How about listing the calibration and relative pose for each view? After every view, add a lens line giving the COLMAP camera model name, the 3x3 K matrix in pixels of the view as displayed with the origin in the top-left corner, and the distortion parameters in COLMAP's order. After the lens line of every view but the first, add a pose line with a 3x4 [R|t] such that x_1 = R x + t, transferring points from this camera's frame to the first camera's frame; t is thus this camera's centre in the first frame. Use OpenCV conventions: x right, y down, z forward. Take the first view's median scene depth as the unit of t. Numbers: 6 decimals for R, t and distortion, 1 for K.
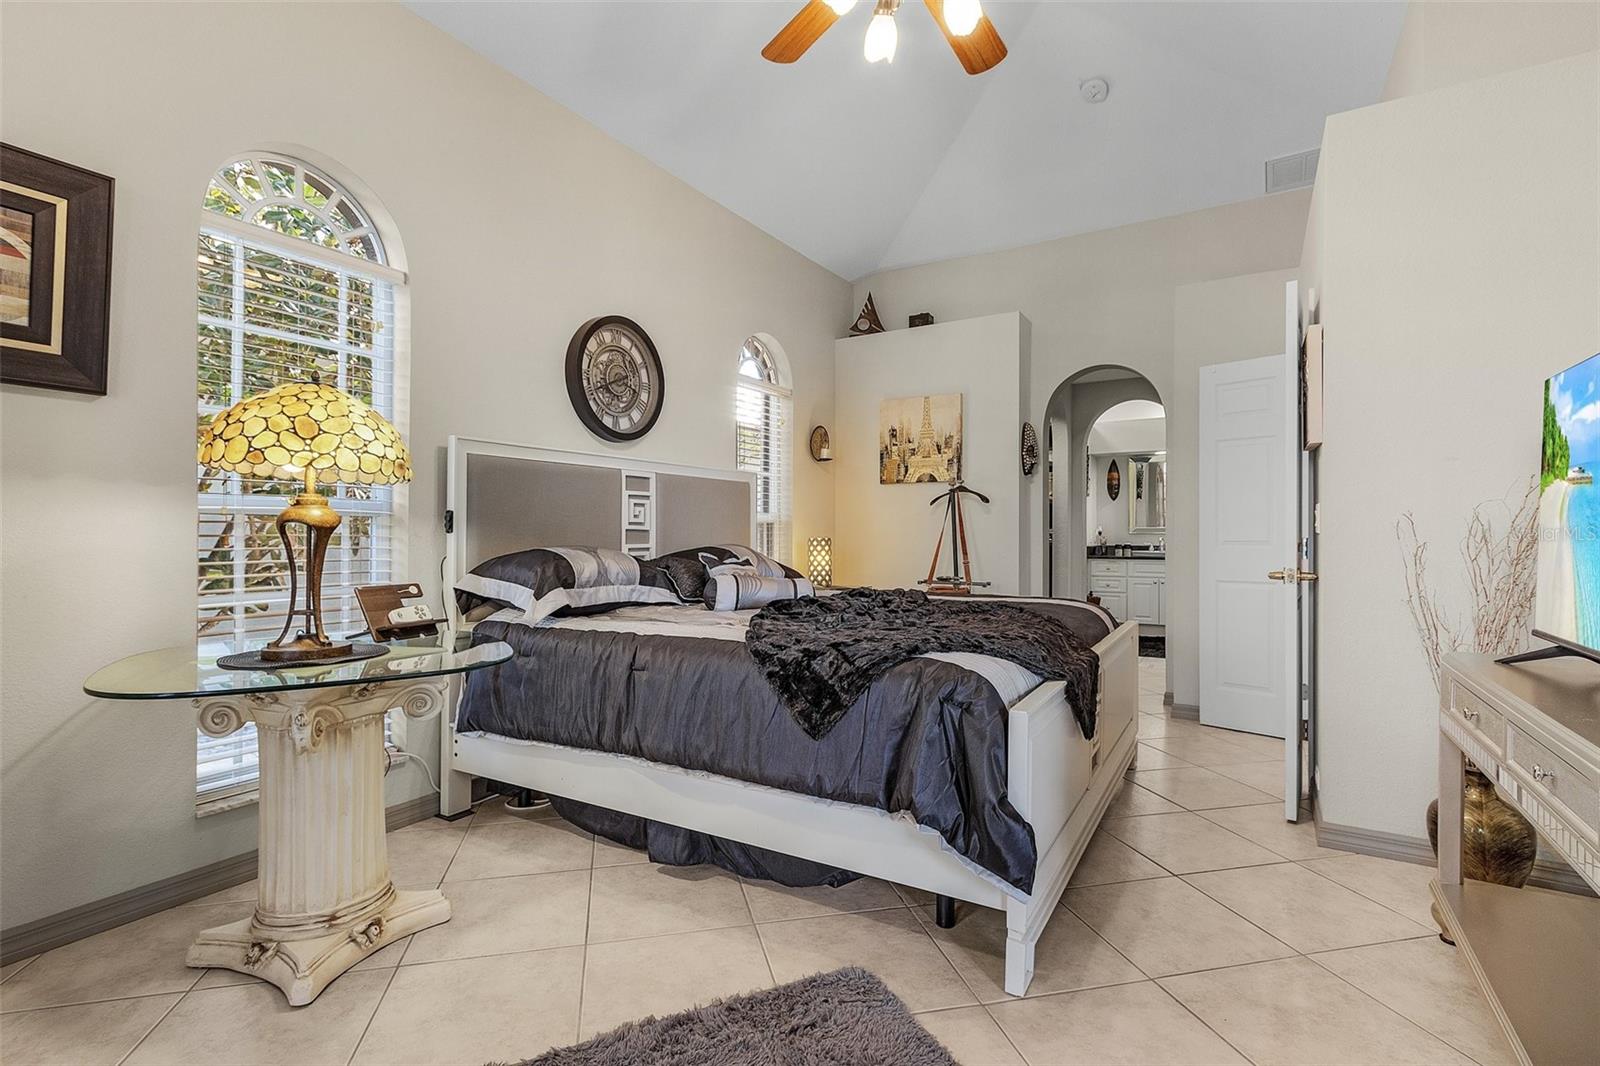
lens RADIAL K [[747.4, 0, 792.9], [0, 747.4, 528.3], [0, 0, 1]] dist [-0.000886, -0.000301]
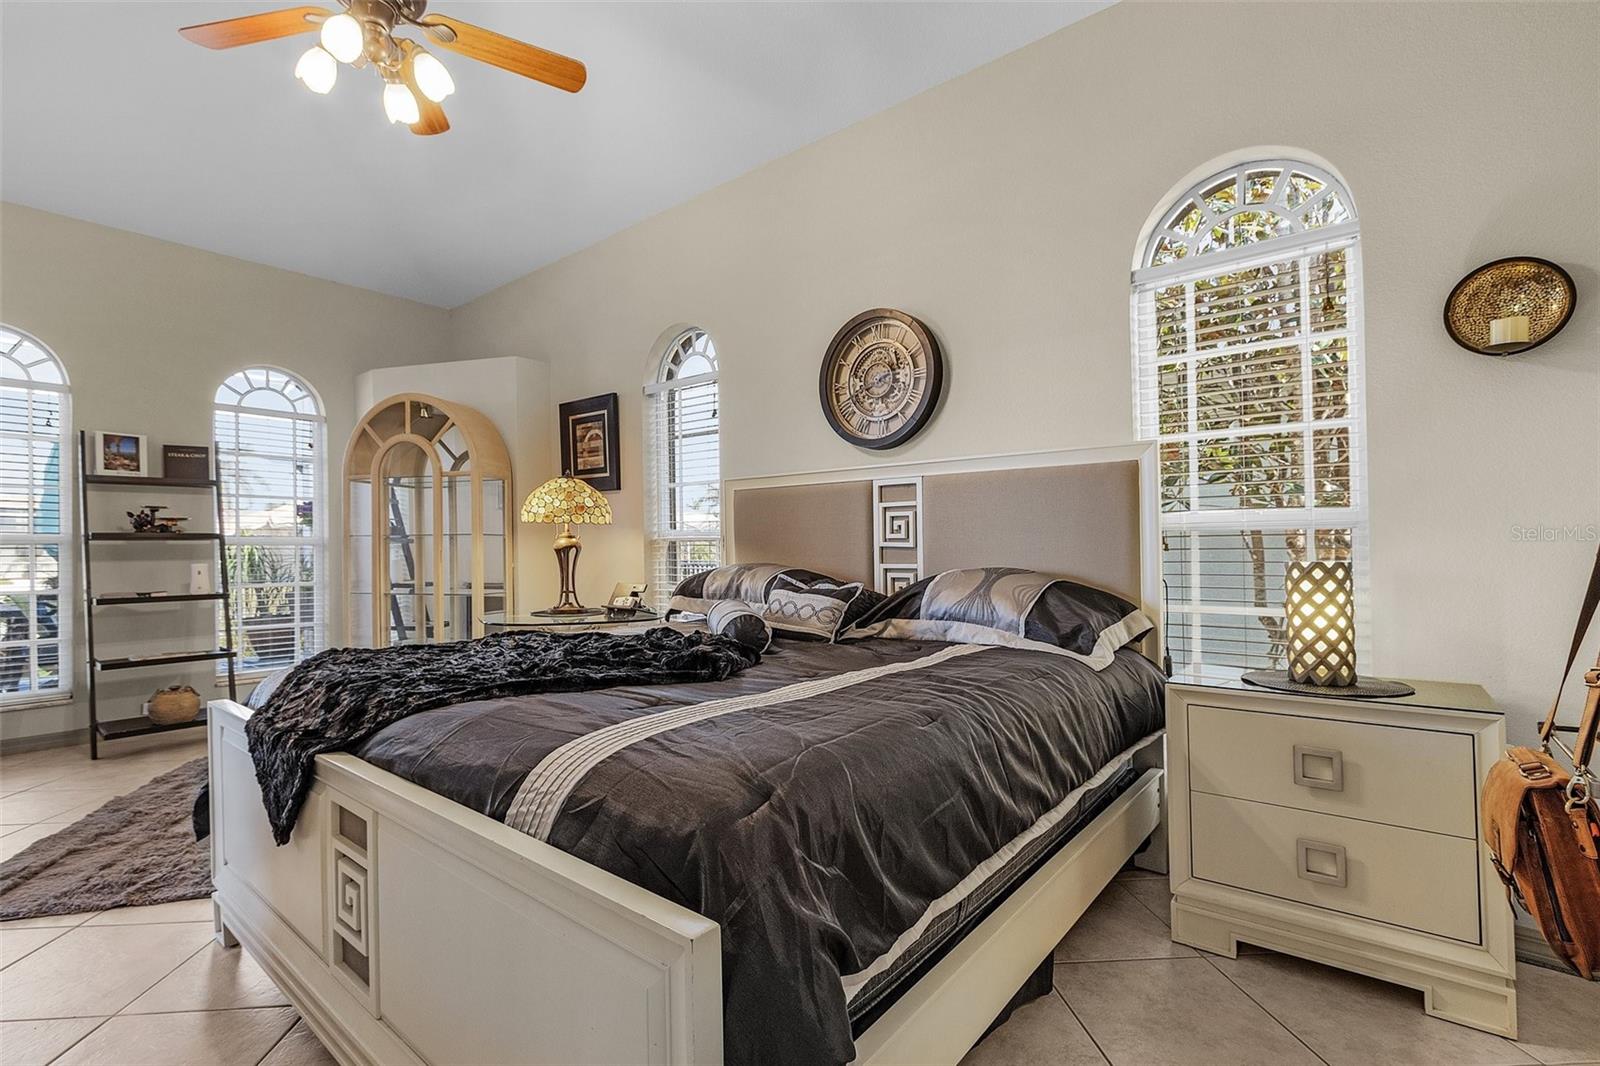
lens RADIAL K [[739.2, 0, 803.8], [0, 739.2, 547.3], [0, 0, 1]] dist [-0.000373, 0.000073]
pose [[-0.147995, -0.004252, -0.988979, 0.651111], [0.009700, 0.999936, -0.005750, 0.005863], [0.988940, -0.010444, -0.147945, 1.037472]]
